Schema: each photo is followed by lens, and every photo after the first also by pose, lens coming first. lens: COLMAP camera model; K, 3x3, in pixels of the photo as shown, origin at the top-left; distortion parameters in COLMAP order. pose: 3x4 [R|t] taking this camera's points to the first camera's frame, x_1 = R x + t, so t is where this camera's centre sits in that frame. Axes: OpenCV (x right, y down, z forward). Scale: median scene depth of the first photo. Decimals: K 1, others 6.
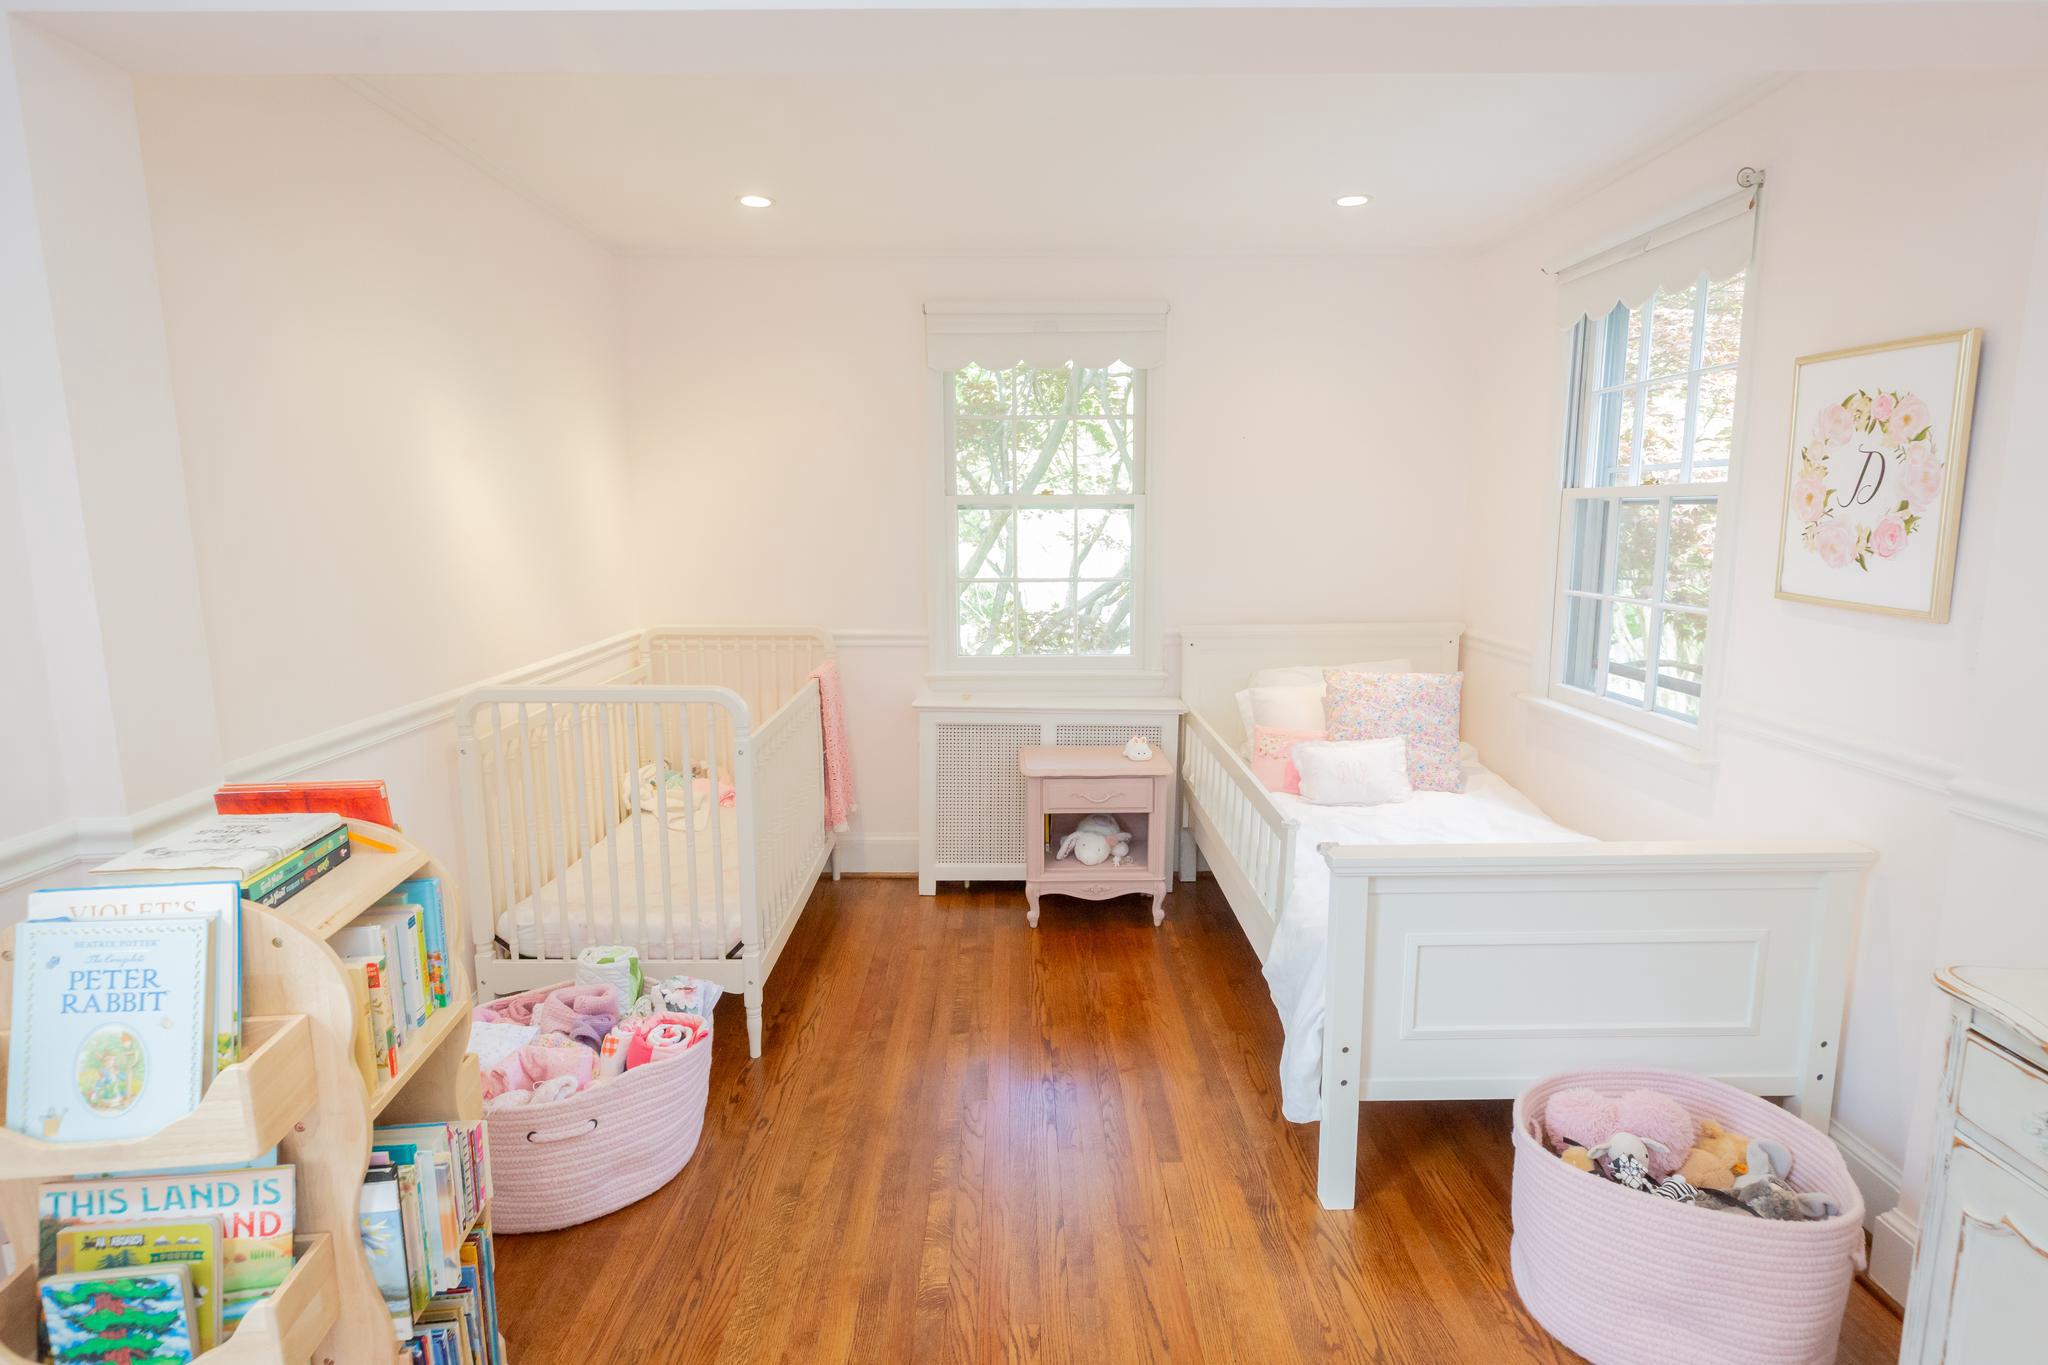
lens RADIAL K [[1086.9, 0, 1024.0], [0, 1086.9, 682.5], [0, 0, 1]] dist [0.000132, 0.000024]
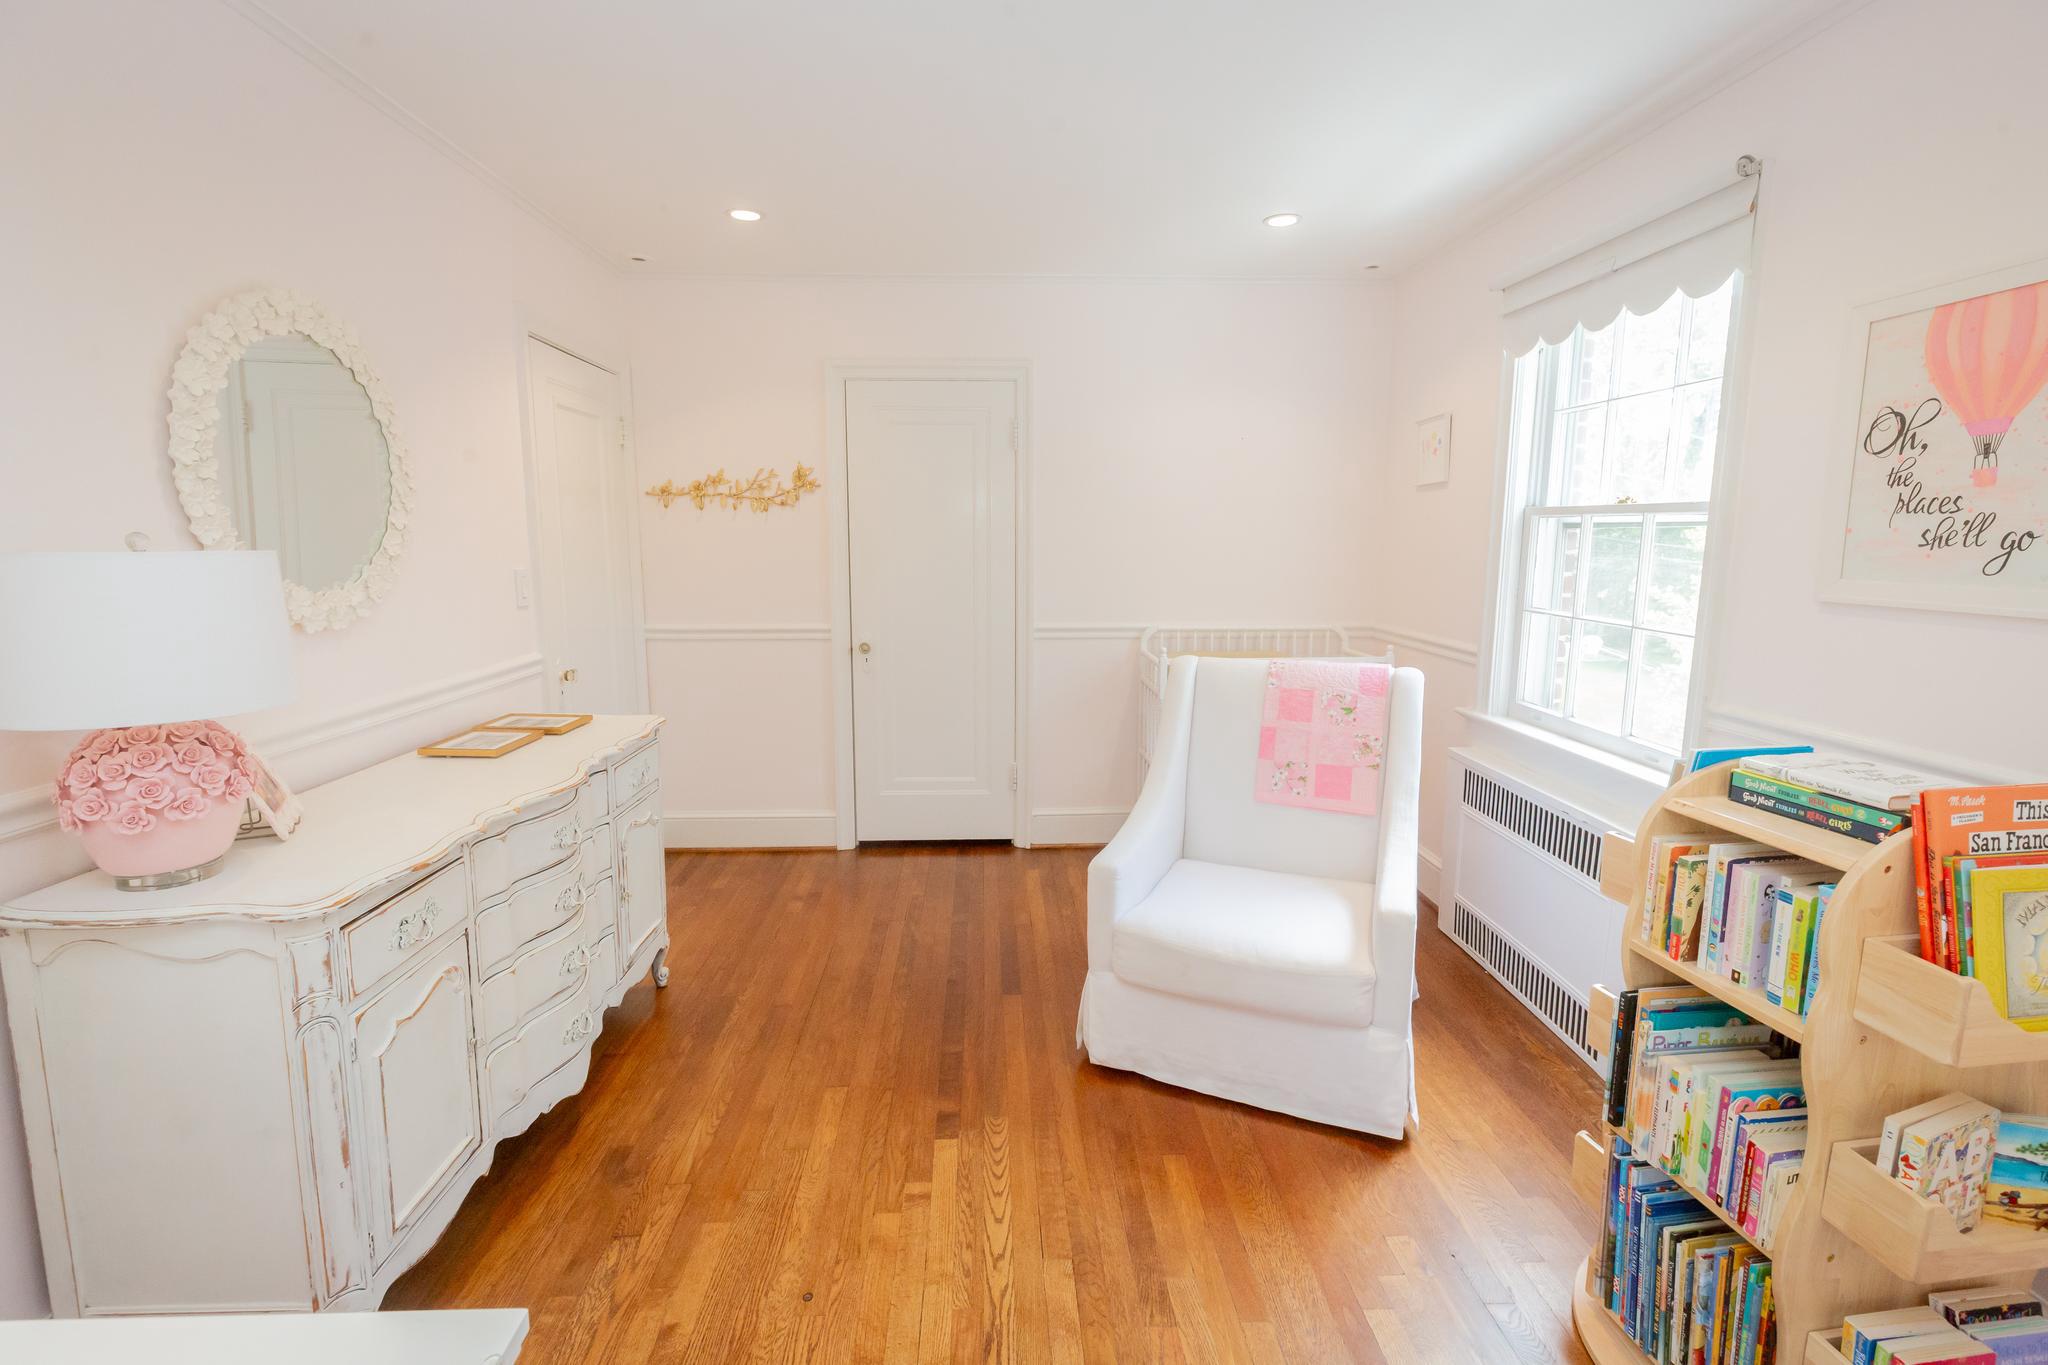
lens RADIAL K [[1015.2, 0, 1024.0], [0, 1015.2, 682.5], [0, 0, 1]] dist [-0.001701, -0.000492]
pose [[-0.999368, 0.008753, -0.034462, 0.165492], [-0.002110, 0.952916, 0.303226, -0.260473], [0.035494, 0.303107, -0.952295, 1.937856]]
